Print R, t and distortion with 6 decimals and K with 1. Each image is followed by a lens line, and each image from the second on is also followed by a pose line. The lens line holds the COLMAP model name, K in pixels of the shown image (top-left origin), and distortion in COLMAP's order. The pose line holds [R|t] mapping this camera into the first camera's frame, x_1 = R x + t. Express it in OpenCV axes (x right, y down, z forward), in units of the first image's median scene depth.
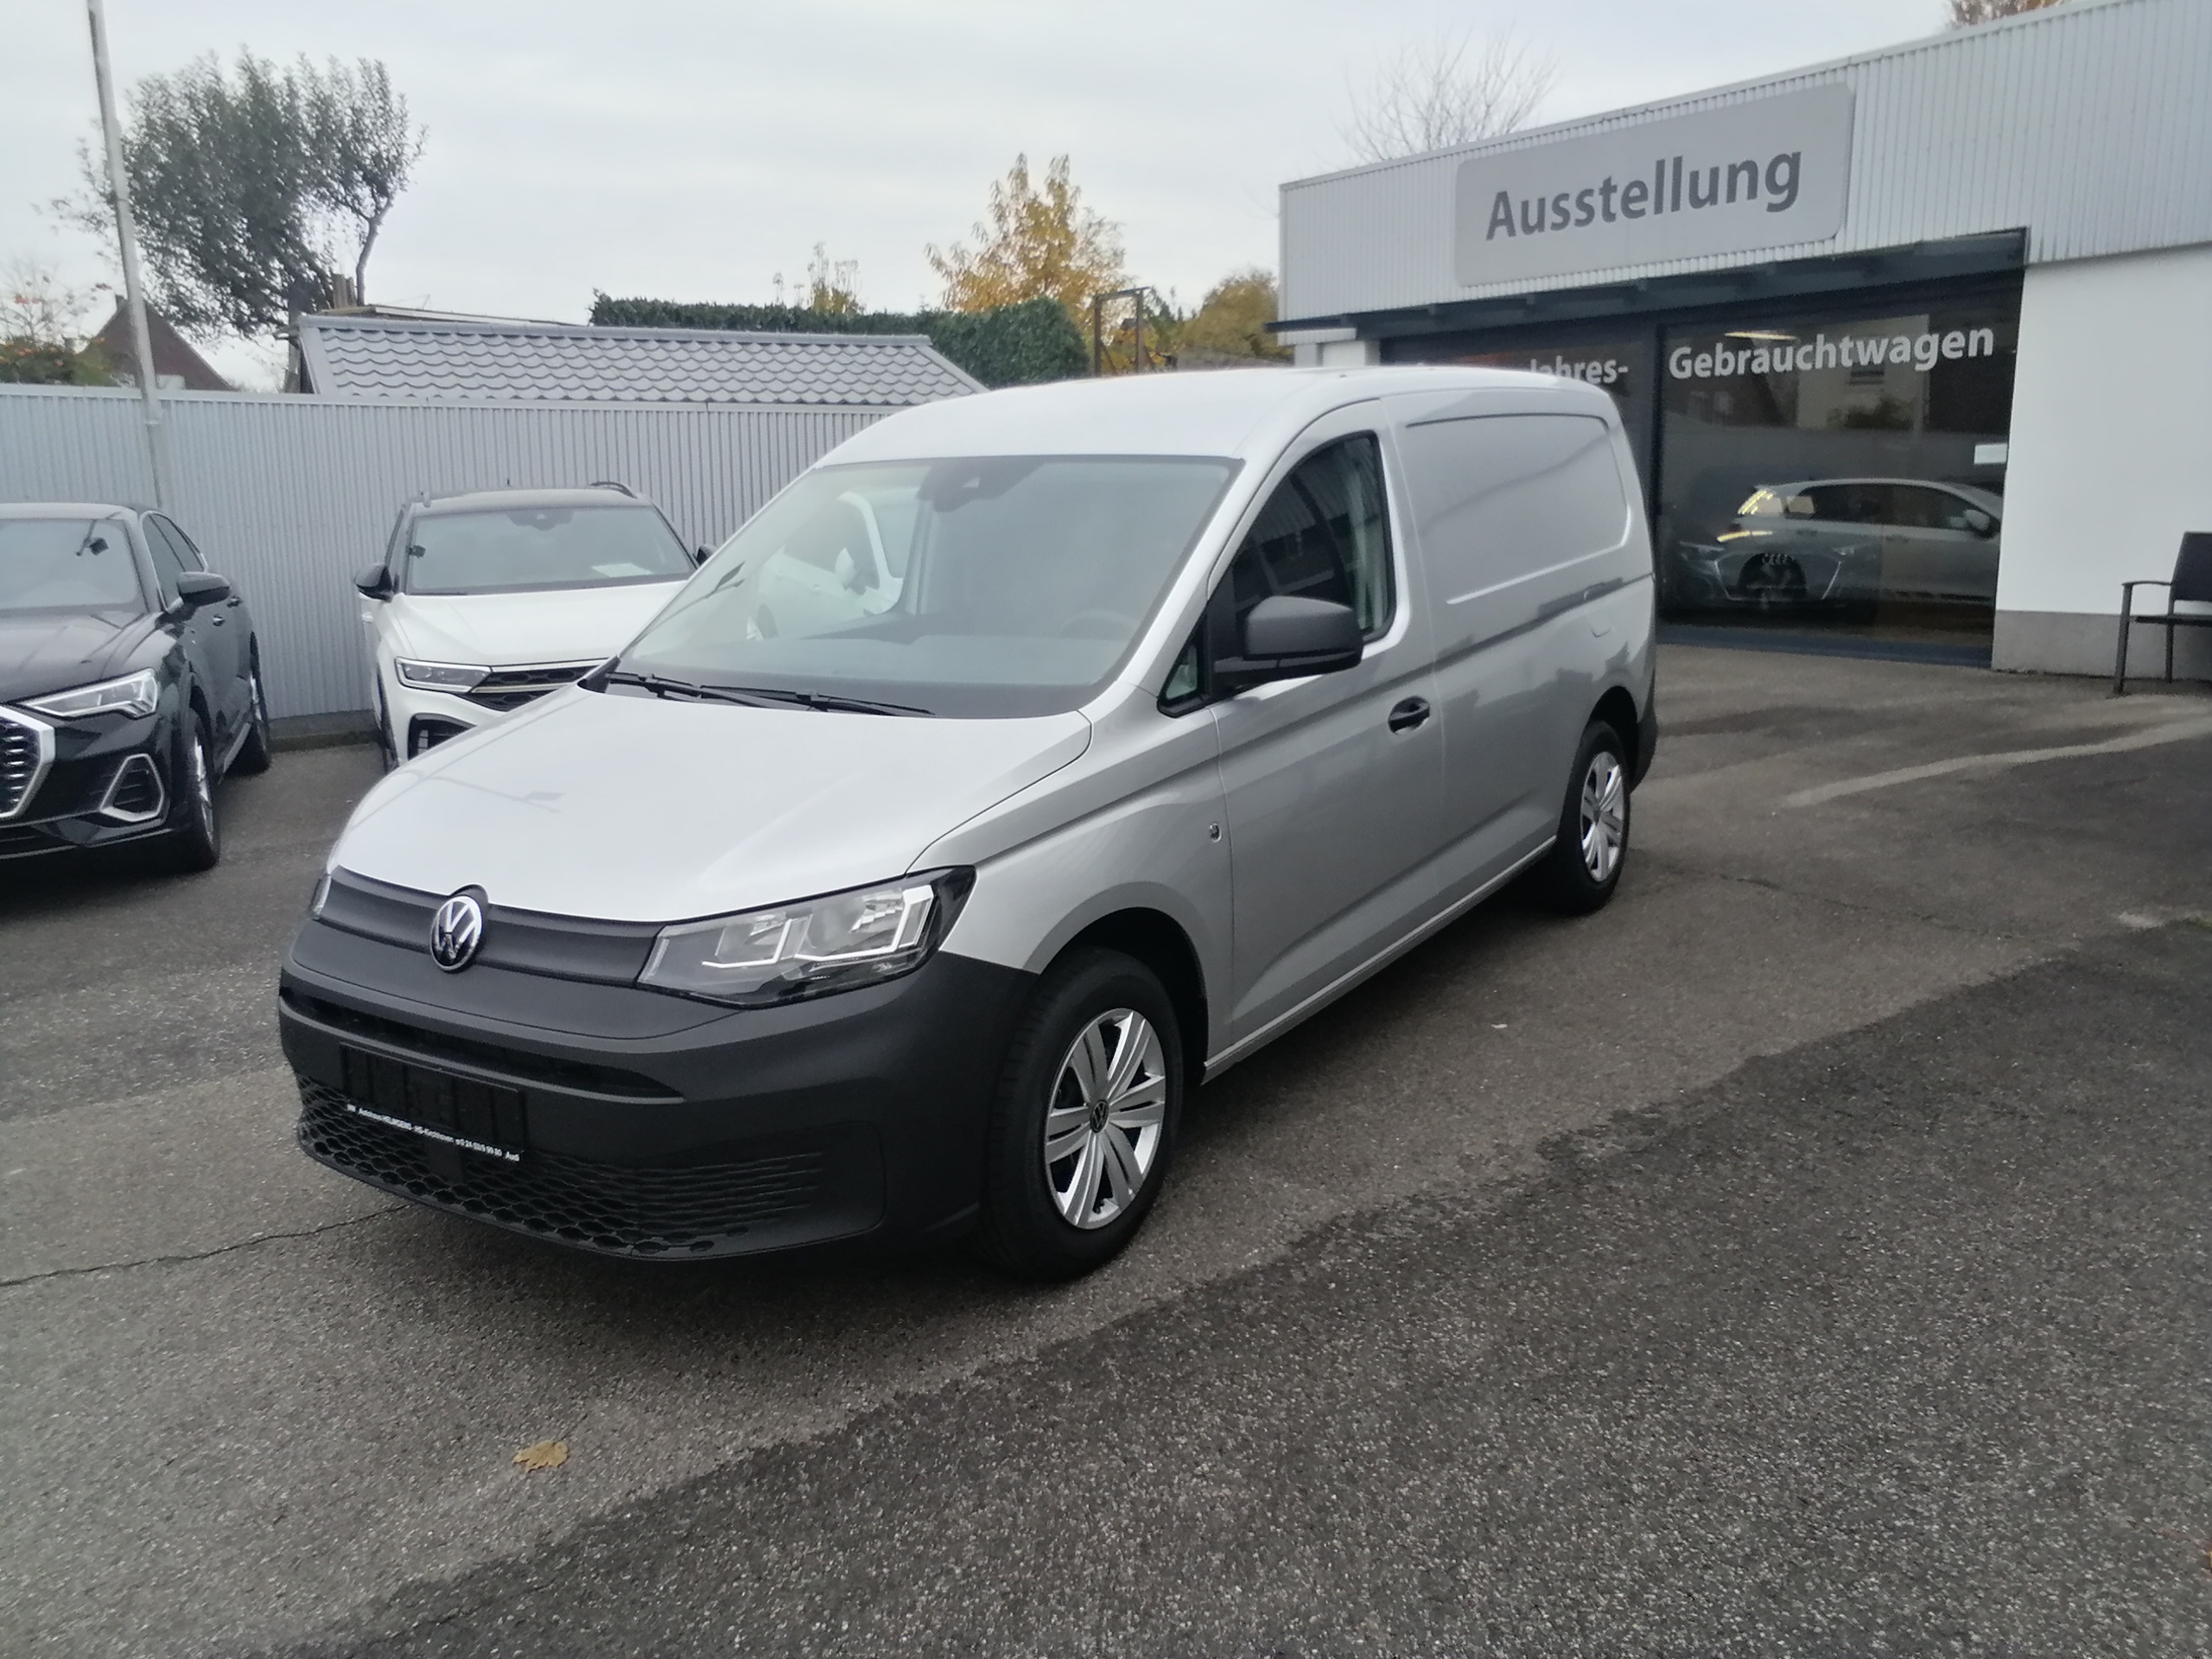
lens RADIAL K [[1752.2, 0, 1096.6], [0, 1752.2, 756.3], [0, 0, 1]] dist [-0.059888, 0.141901]
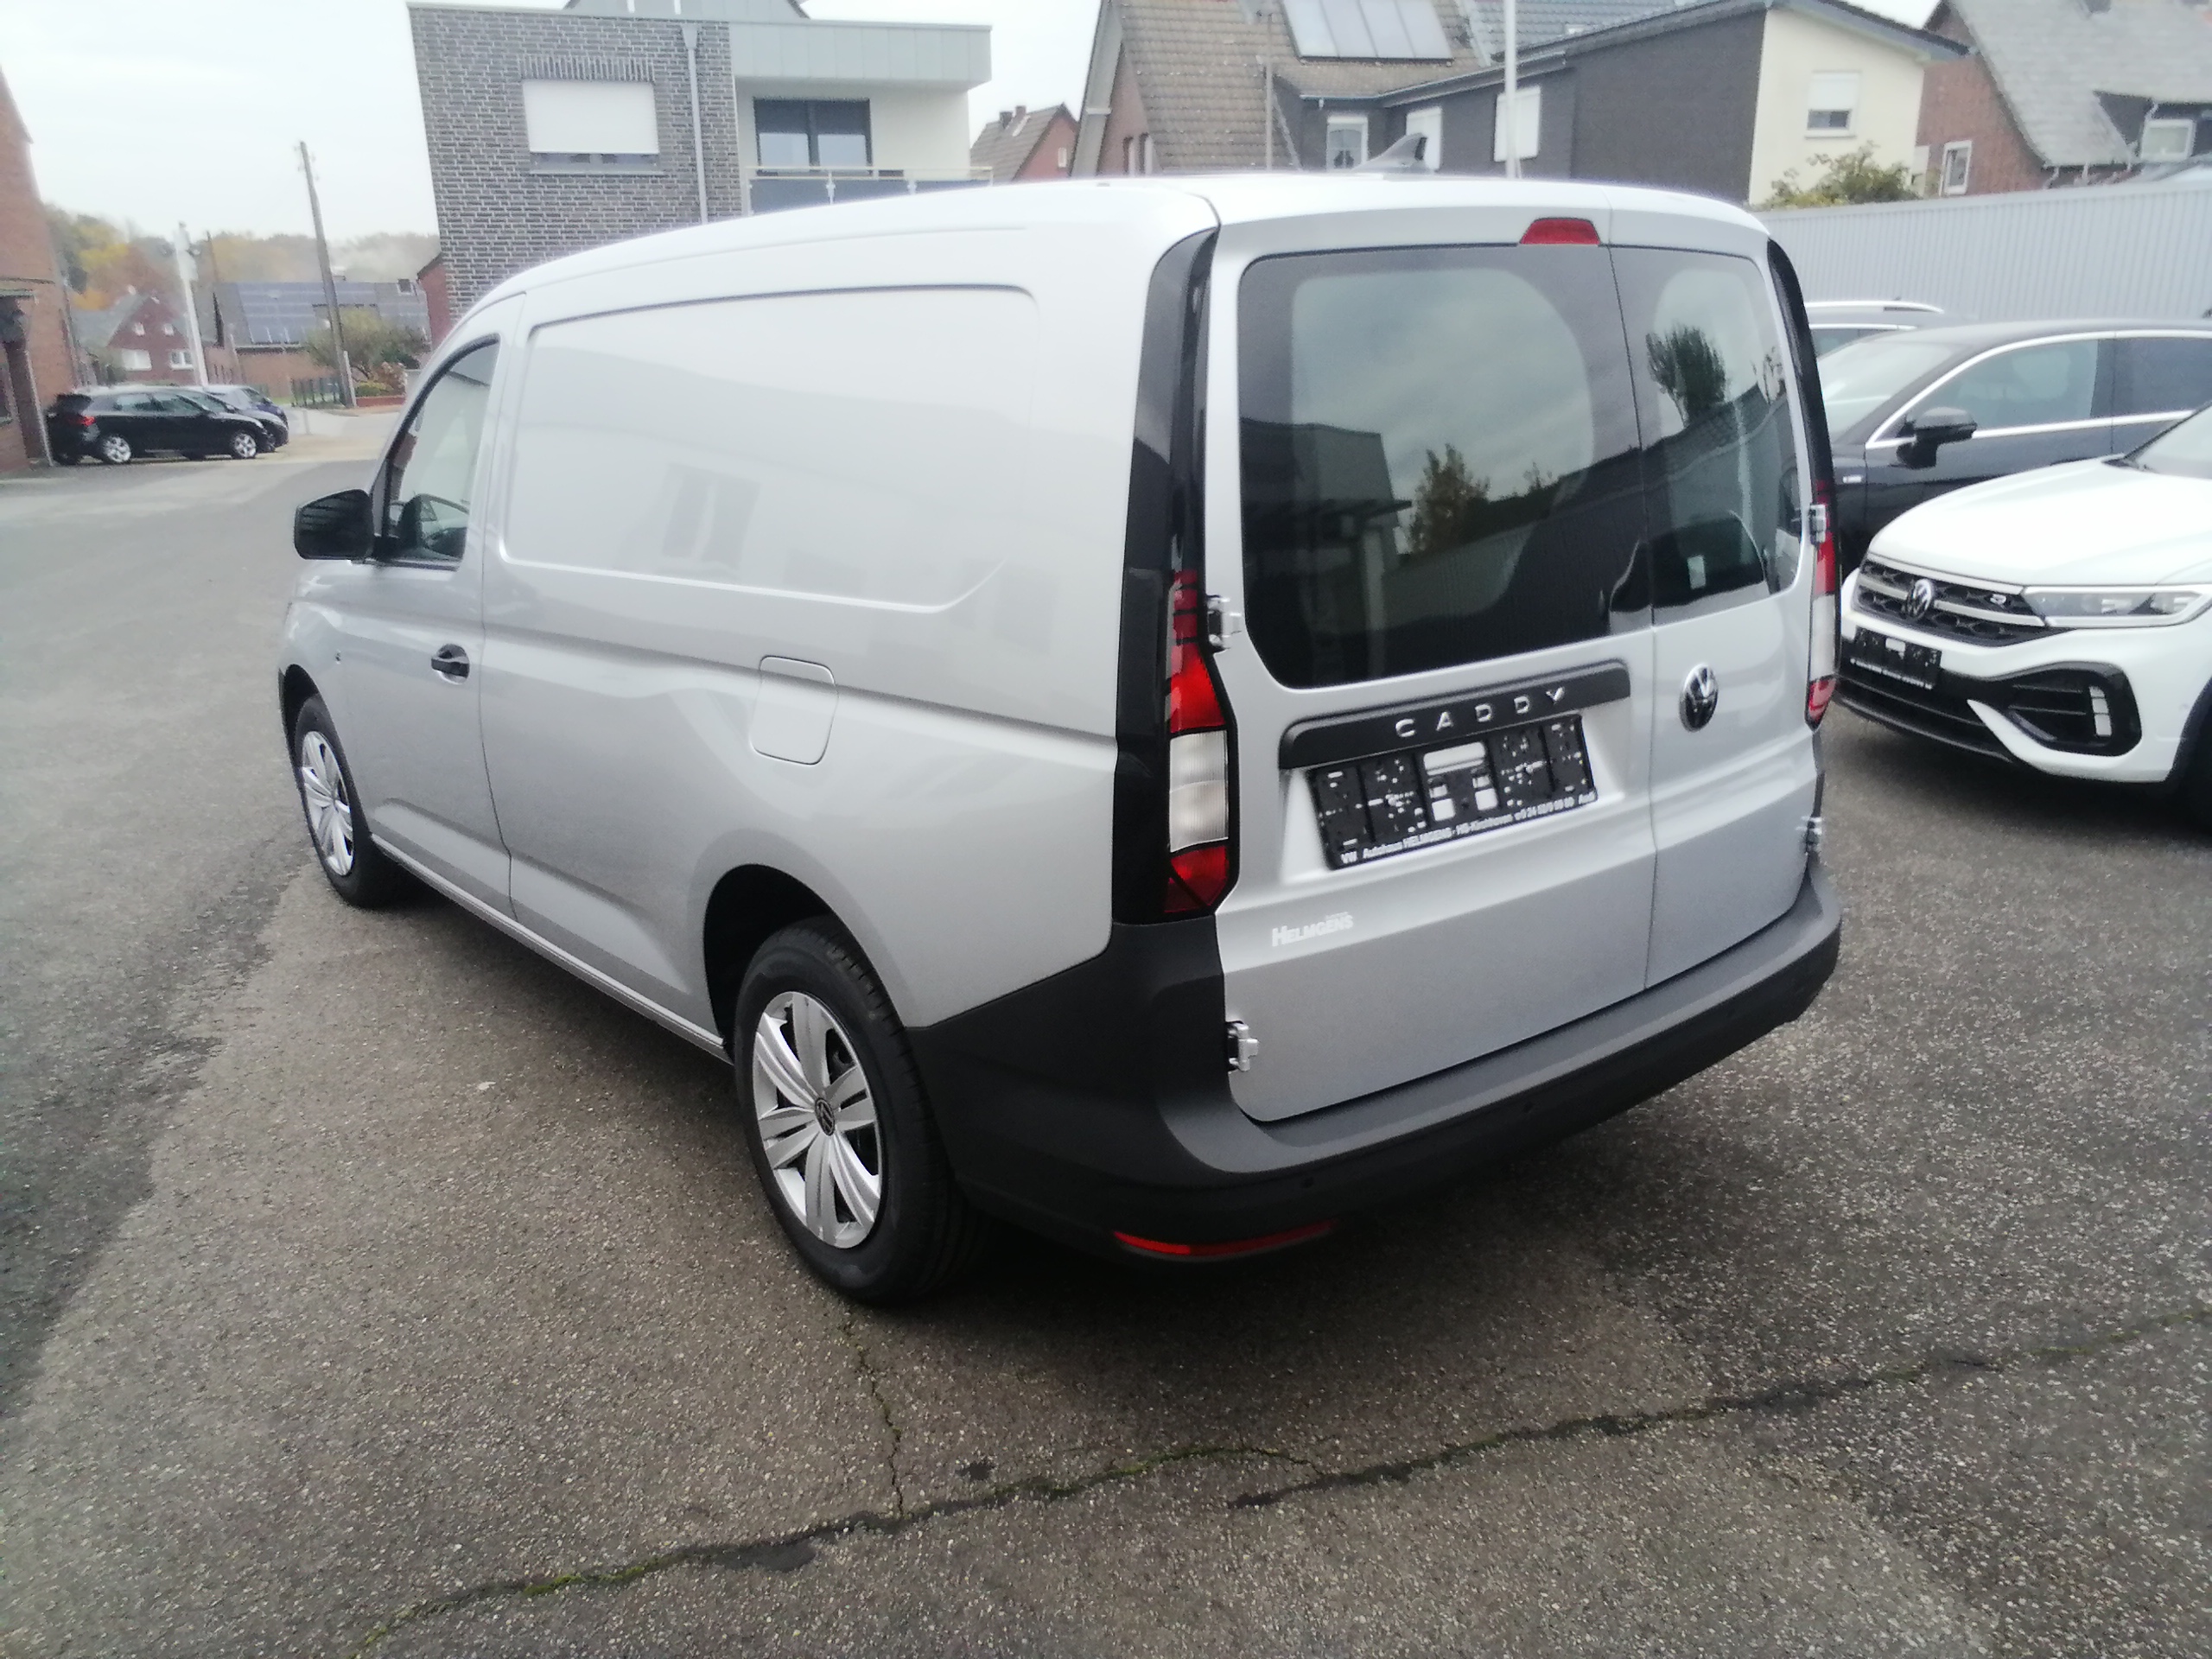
lens RADIAL K [[1747.6, 0, 1109.2], [0, 1747.6, 783.7], [0, 0, 1]] dist [-0.022572, 0.087853]
pose [[-0.303448, 0.280422, -0.910649, 0.384918], [-0.125484, 0.935629, 0.329929, -0.128081], [0.944549, 0.214388, -0.248726, 0.664469]]
